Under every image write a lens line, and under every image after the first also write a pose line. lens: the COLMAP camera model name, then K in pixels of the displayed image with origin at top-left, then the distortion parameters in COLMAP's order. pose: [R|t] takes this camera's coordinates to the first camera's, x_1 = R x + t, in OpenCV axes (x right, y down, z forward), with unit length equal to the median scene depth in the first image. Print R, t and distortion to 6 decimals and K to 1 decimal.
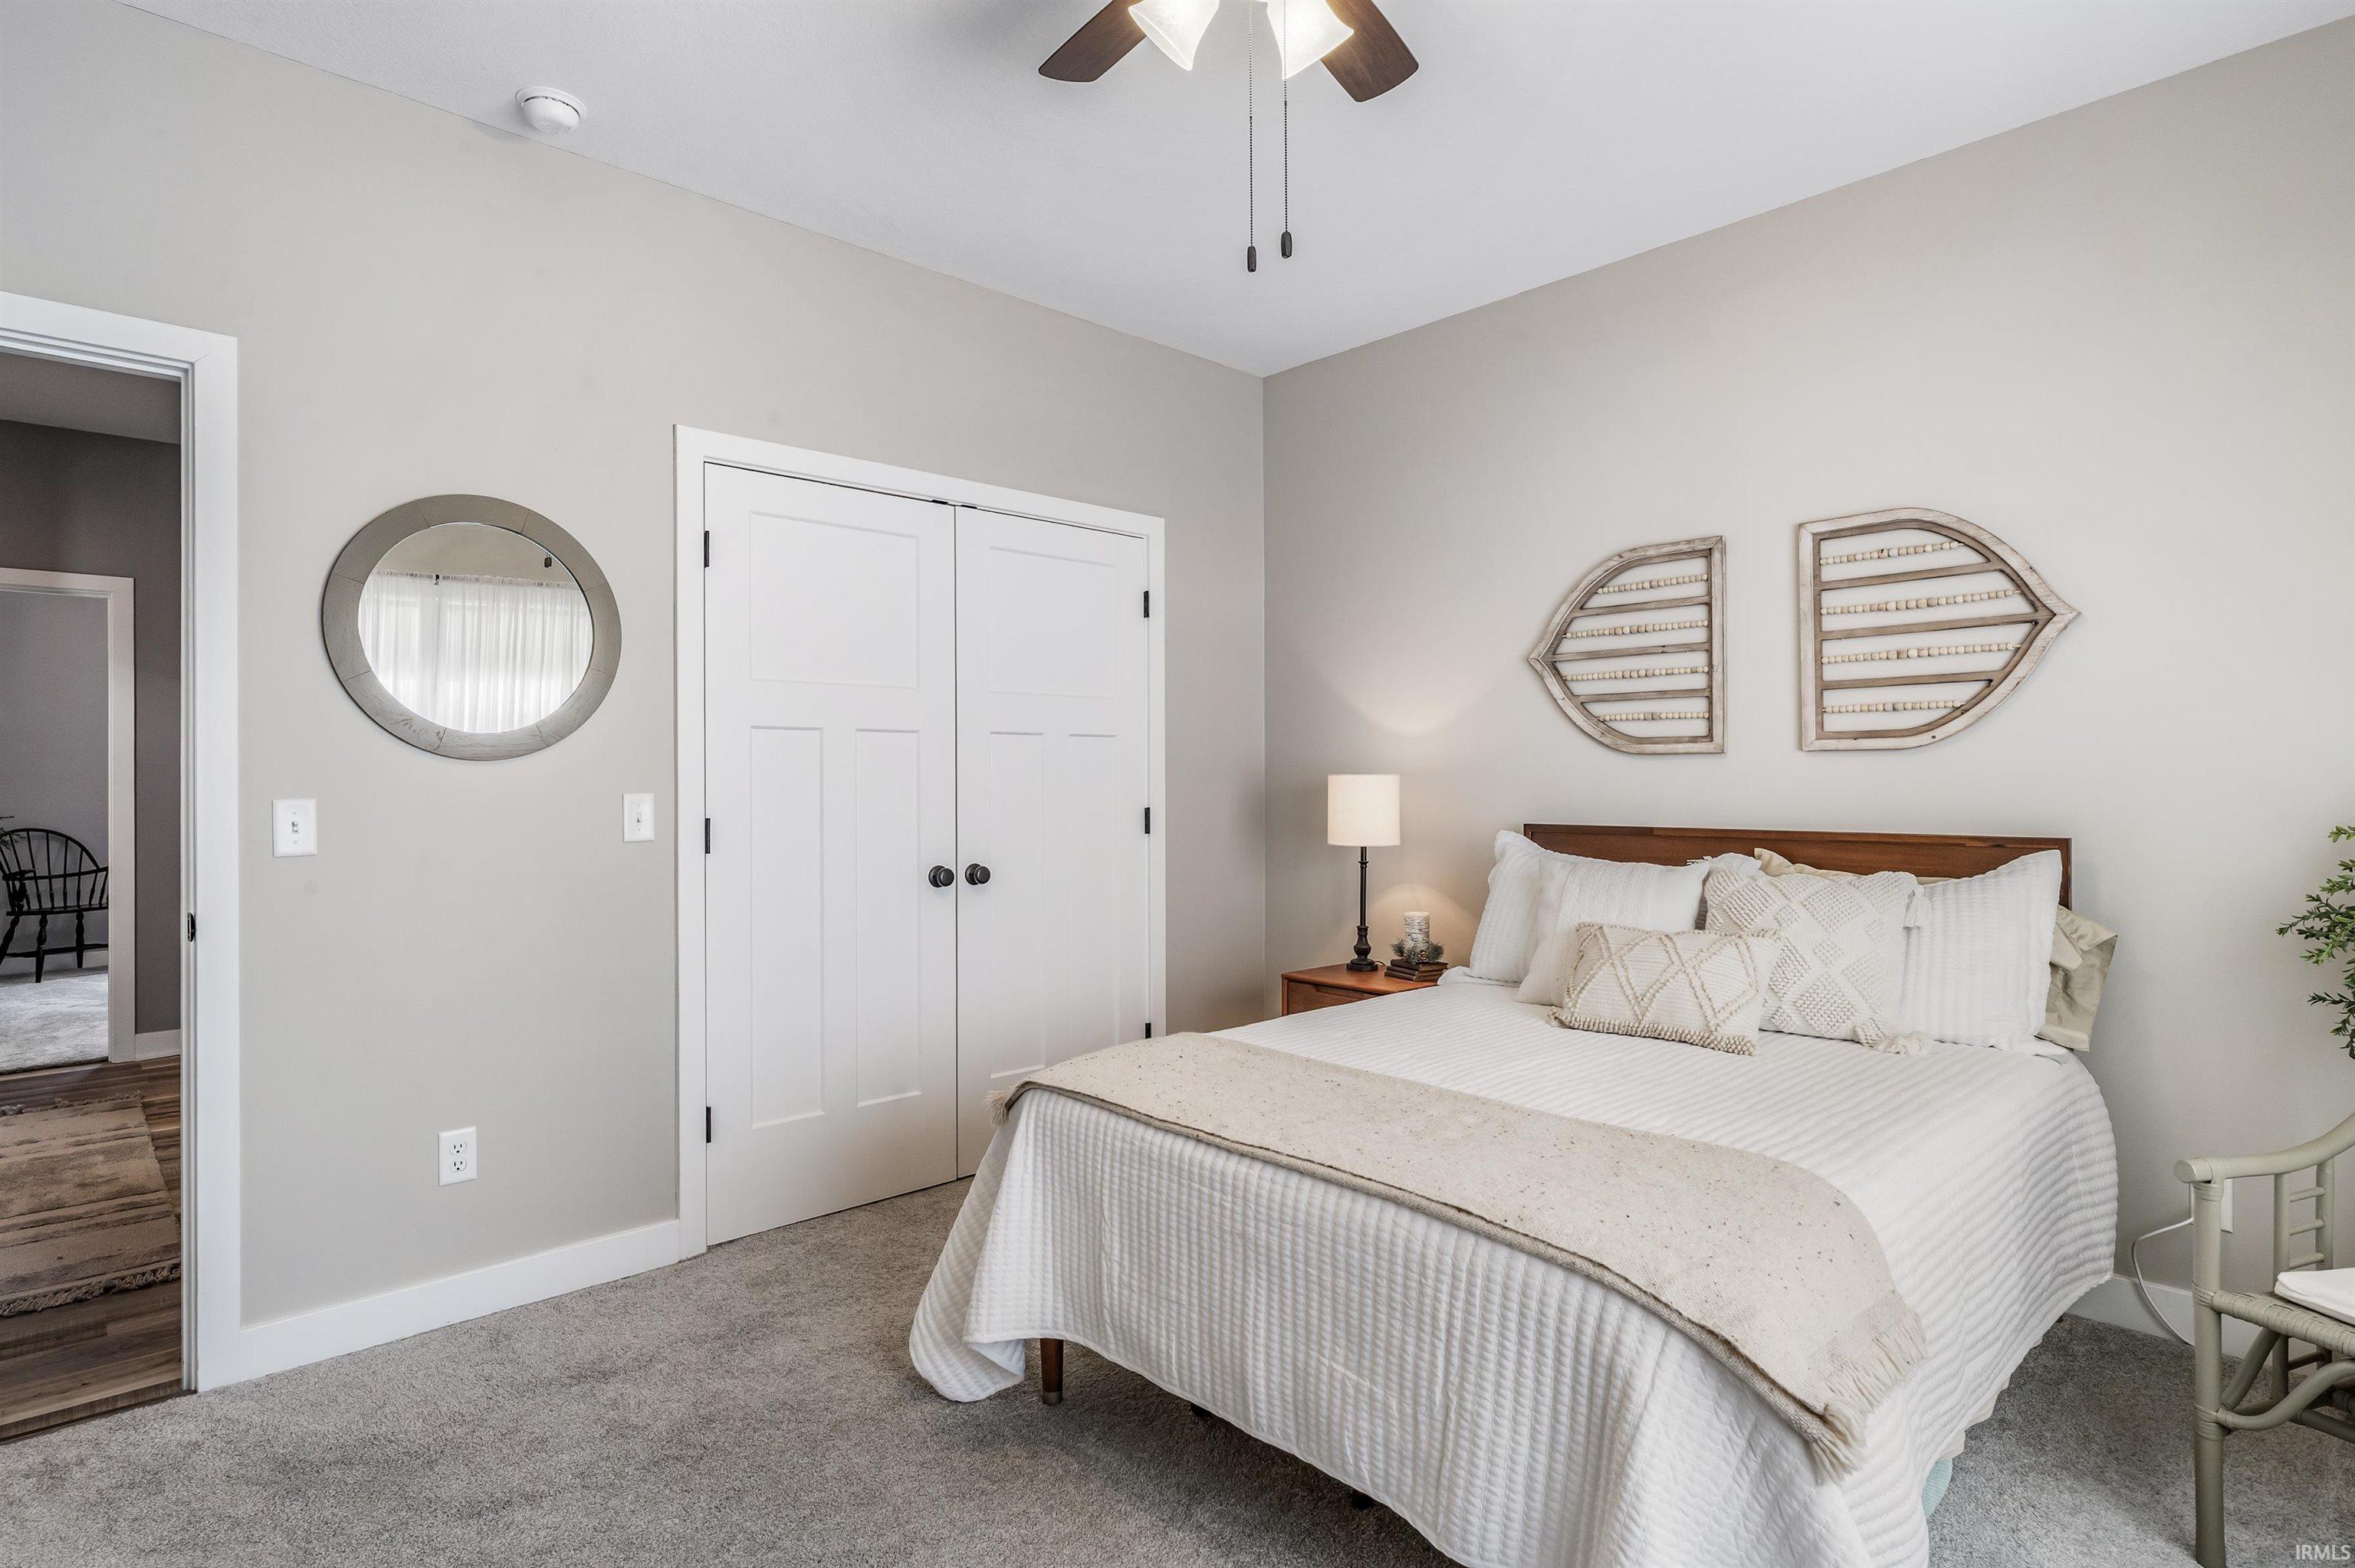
lens RADIAL K [[1207.3, 0, 1178.8], [0, 1207.3, 776.9], [0, 0, 1]] dist [-0.004744, -0.000555]
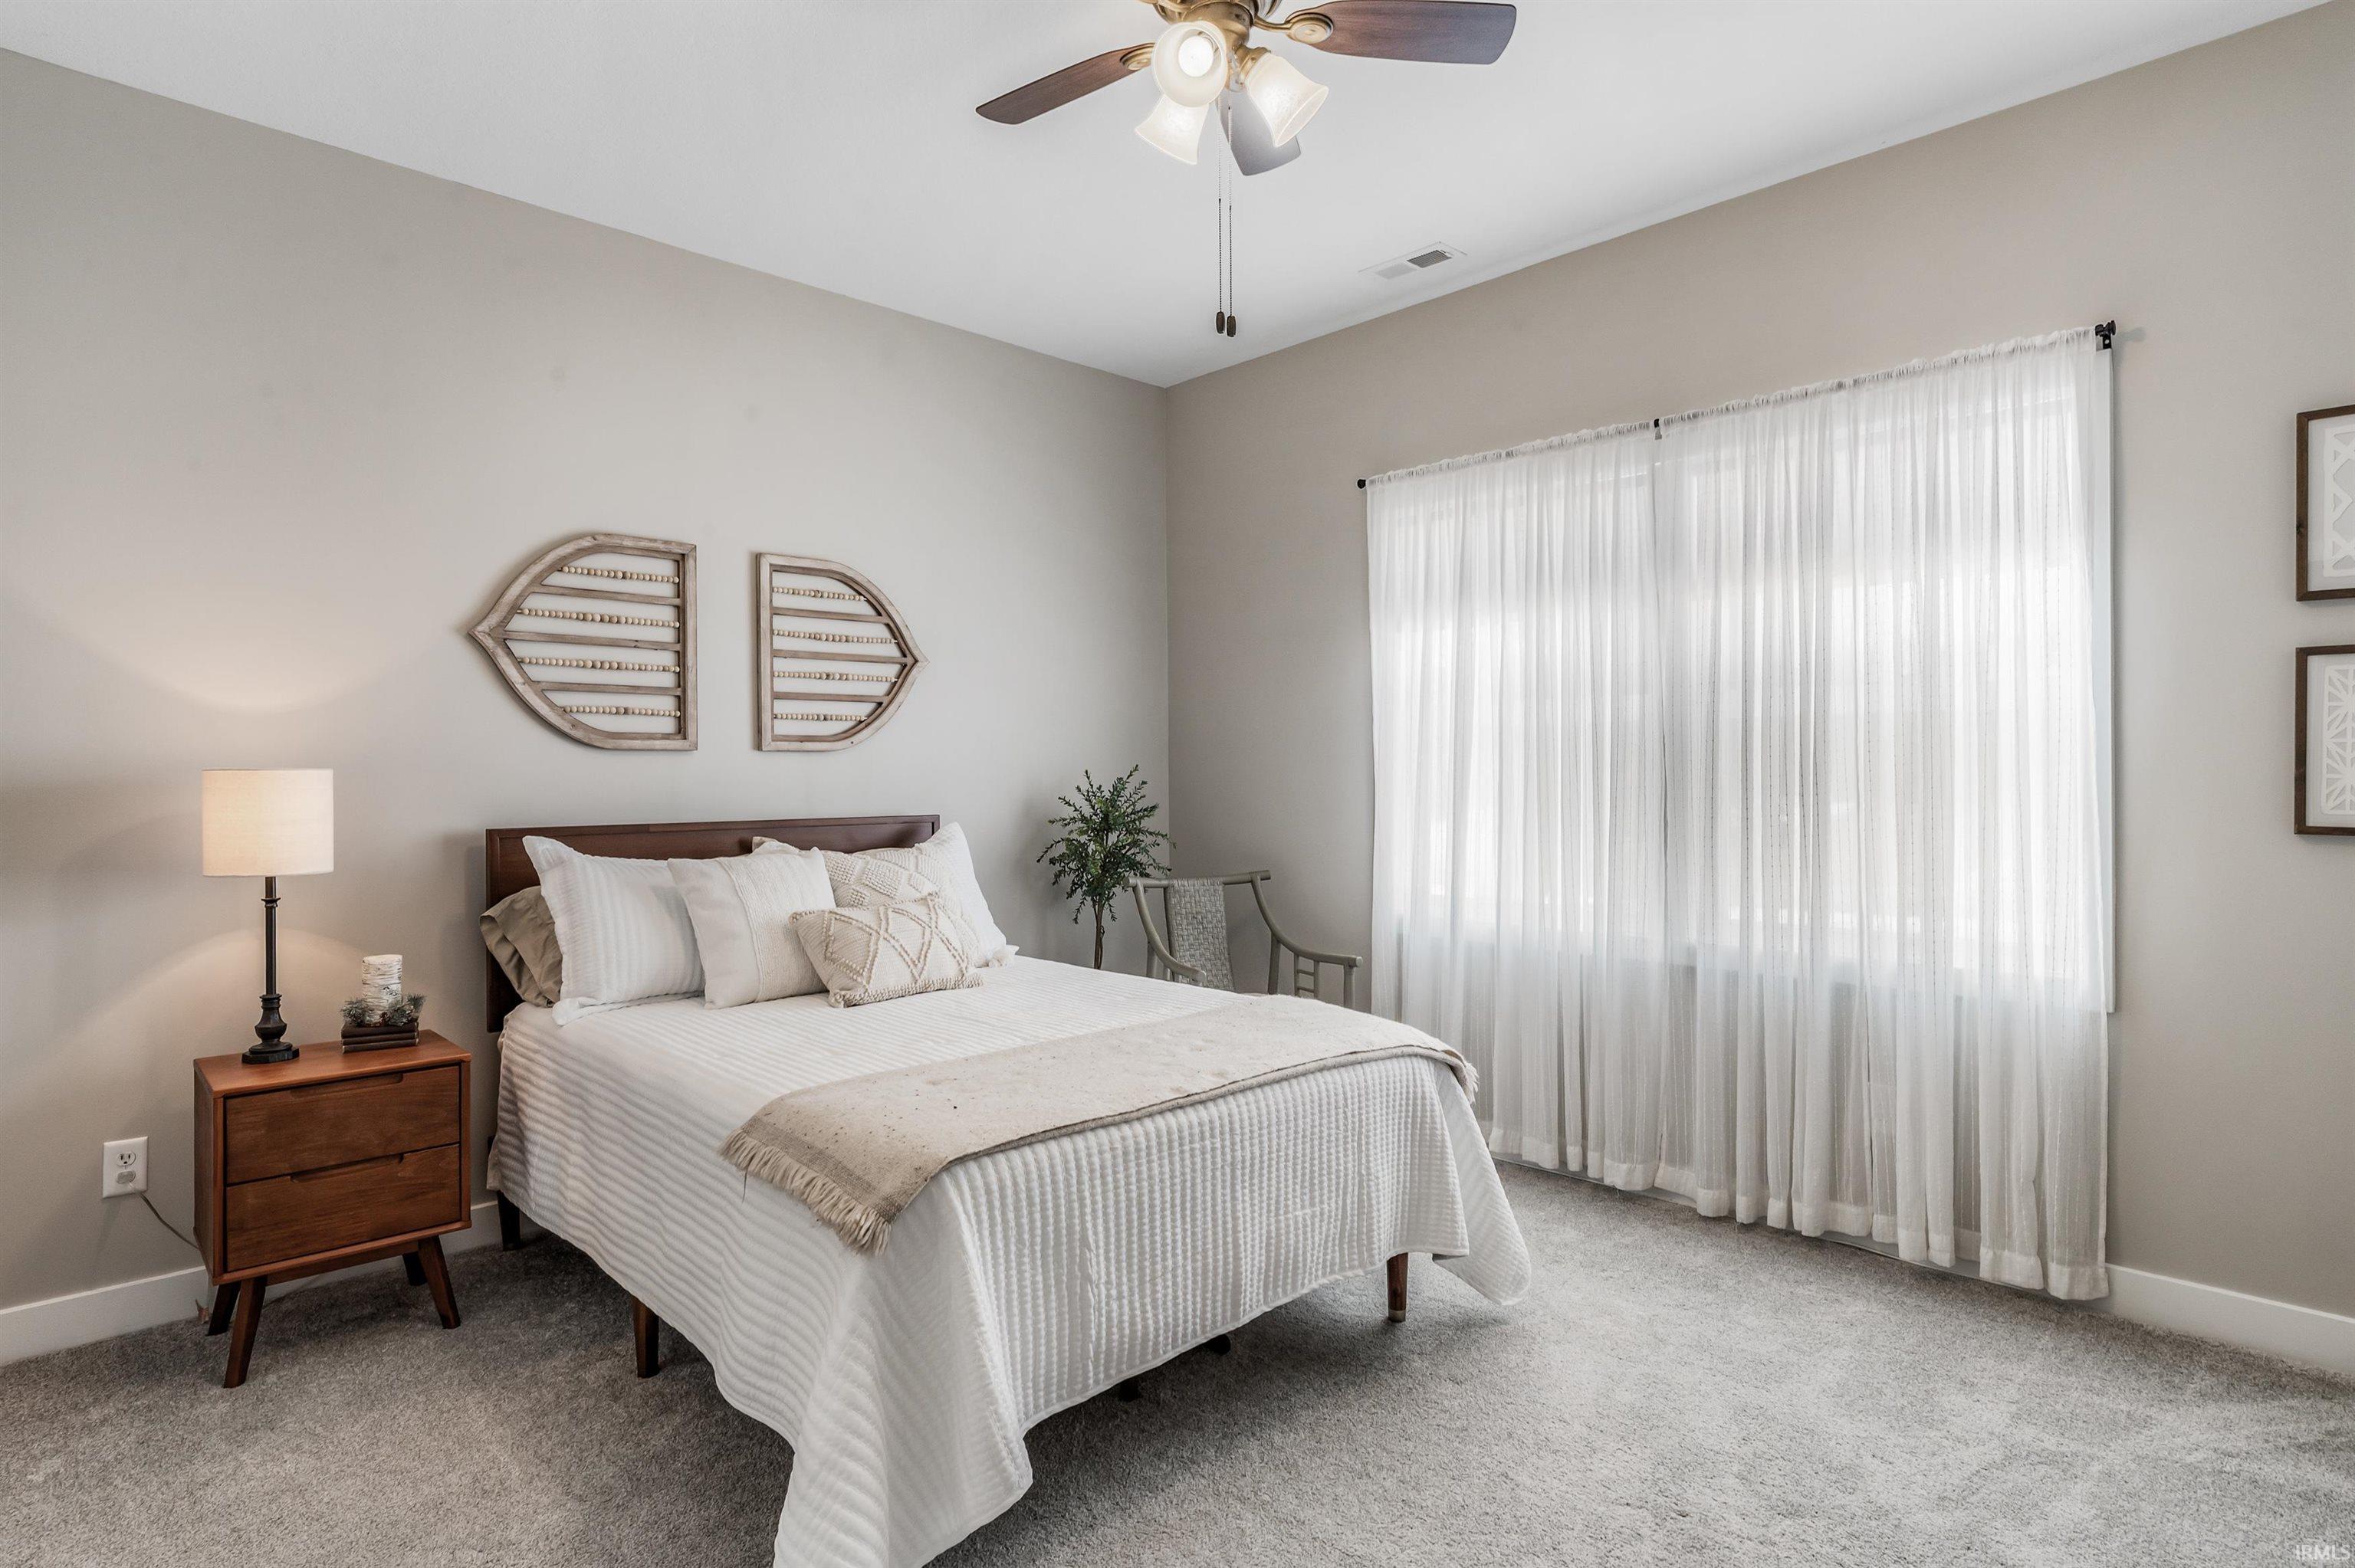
lens RADIAL K [[1207.3, 0, 1180.8], [0, 1207.3, 787.7], [0, 0, 1]] dist [-0.004744, -0.000555]
pose [[-0.011931, -0.009243, 0.999886, -0.637870], [0.002147, 0.999955, 0.009270, 0.004195], [-0.999927, 0.002257, -0.011911, 0.611156]]
